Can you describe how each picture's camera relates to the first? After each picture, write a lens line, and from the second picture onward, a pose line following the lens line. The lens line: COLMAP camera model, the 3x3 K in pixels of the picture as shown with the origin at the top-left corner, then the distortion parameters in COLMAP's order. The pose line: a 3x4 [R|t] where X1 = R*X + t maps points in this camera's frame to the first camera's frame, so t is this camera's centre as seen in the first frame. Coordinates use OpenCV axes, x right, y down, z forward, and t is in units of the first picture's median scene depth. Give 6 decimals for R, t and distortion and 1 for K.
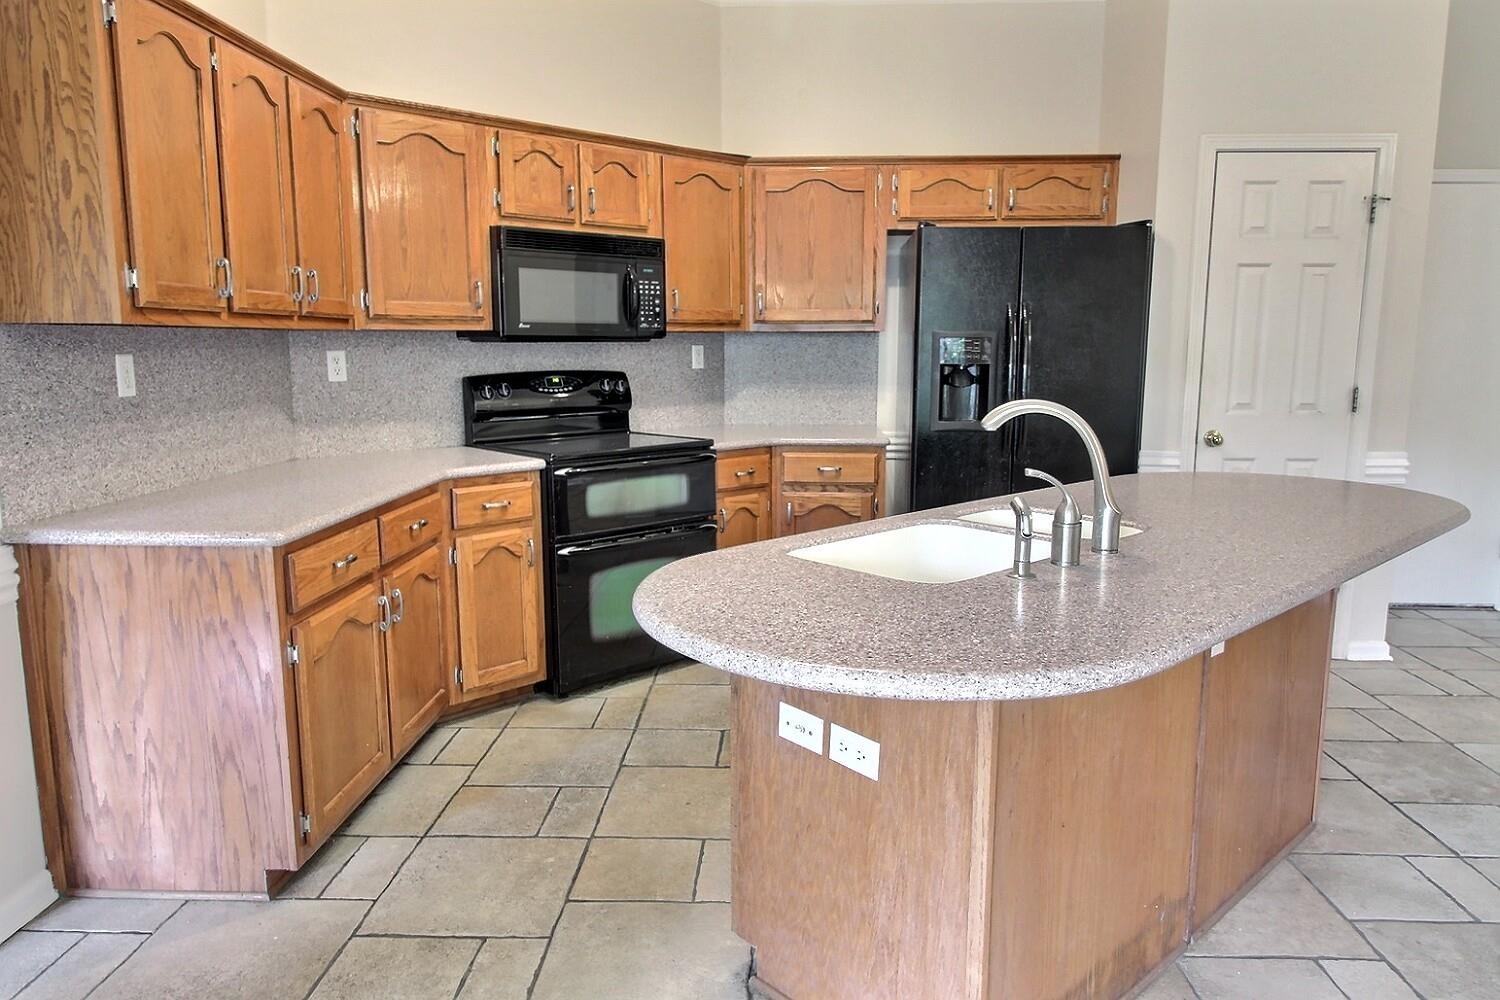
lens RADIAL K [[994.1, 0, 752.4], [0, 994.1, 488.7], [0, 0, 1]] dist [0.003534, -0.004528]
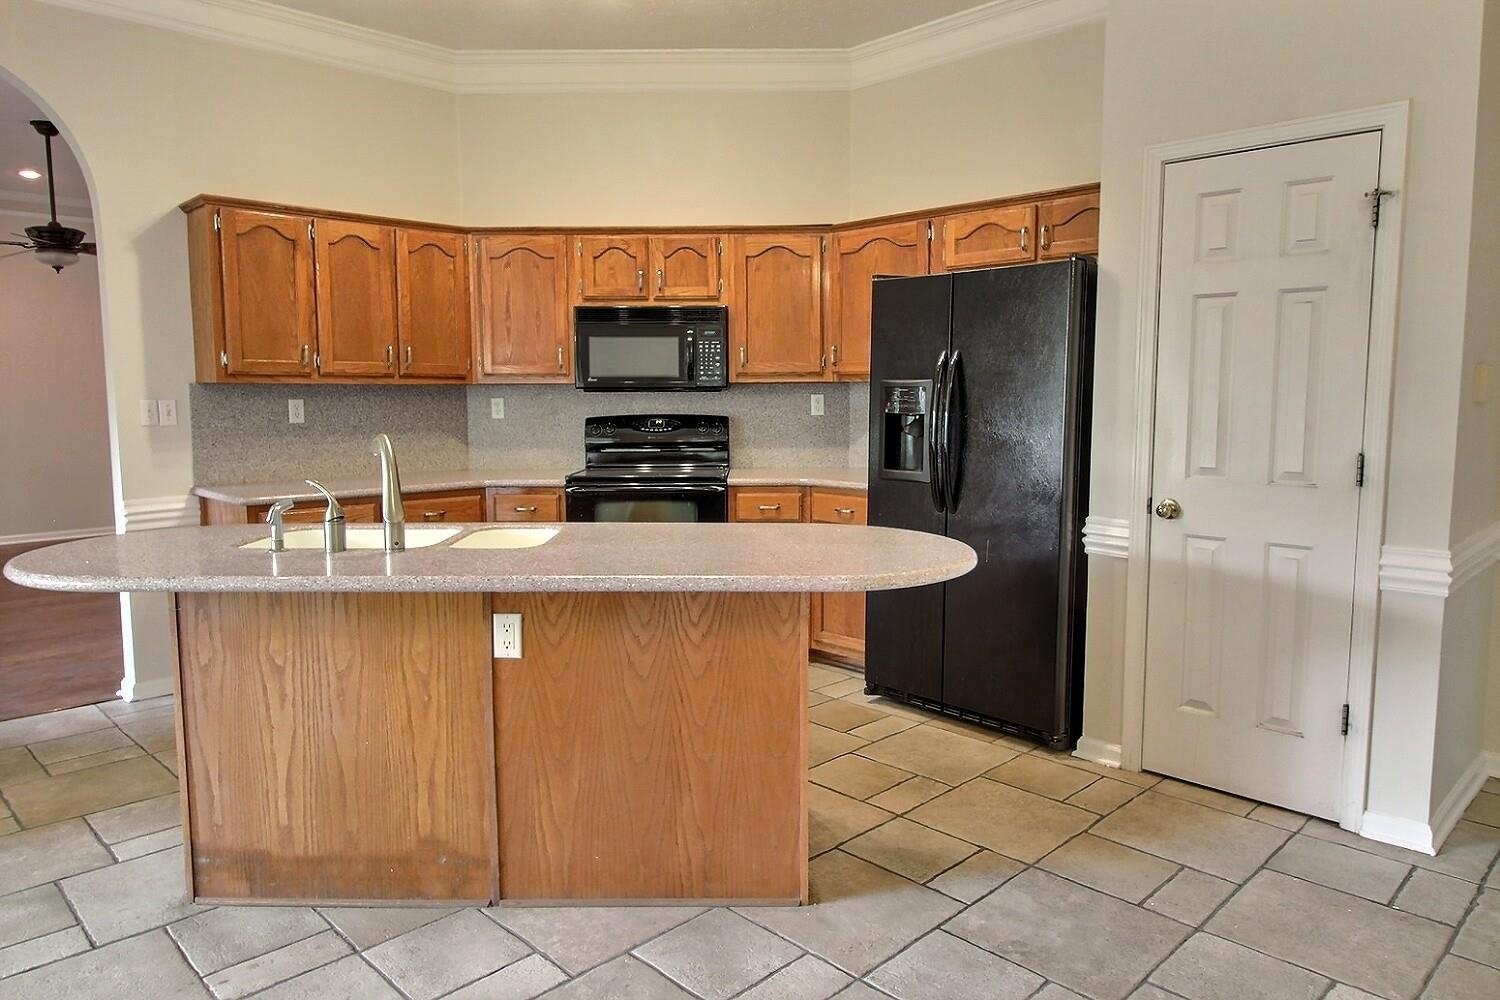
lens RADIAL K [[994.1, 0, 752.4], [0, 994.1, 488.7], [0, 0, 1]] dist [0.003534, -0.004528]
pose [[0.729279, 0.065595, -0.681064, 0.801866], [-0.098287, 0.995114, -0.009403, -0.026596], [0.677120, 0.073797, 0.732163, 0.177078]]
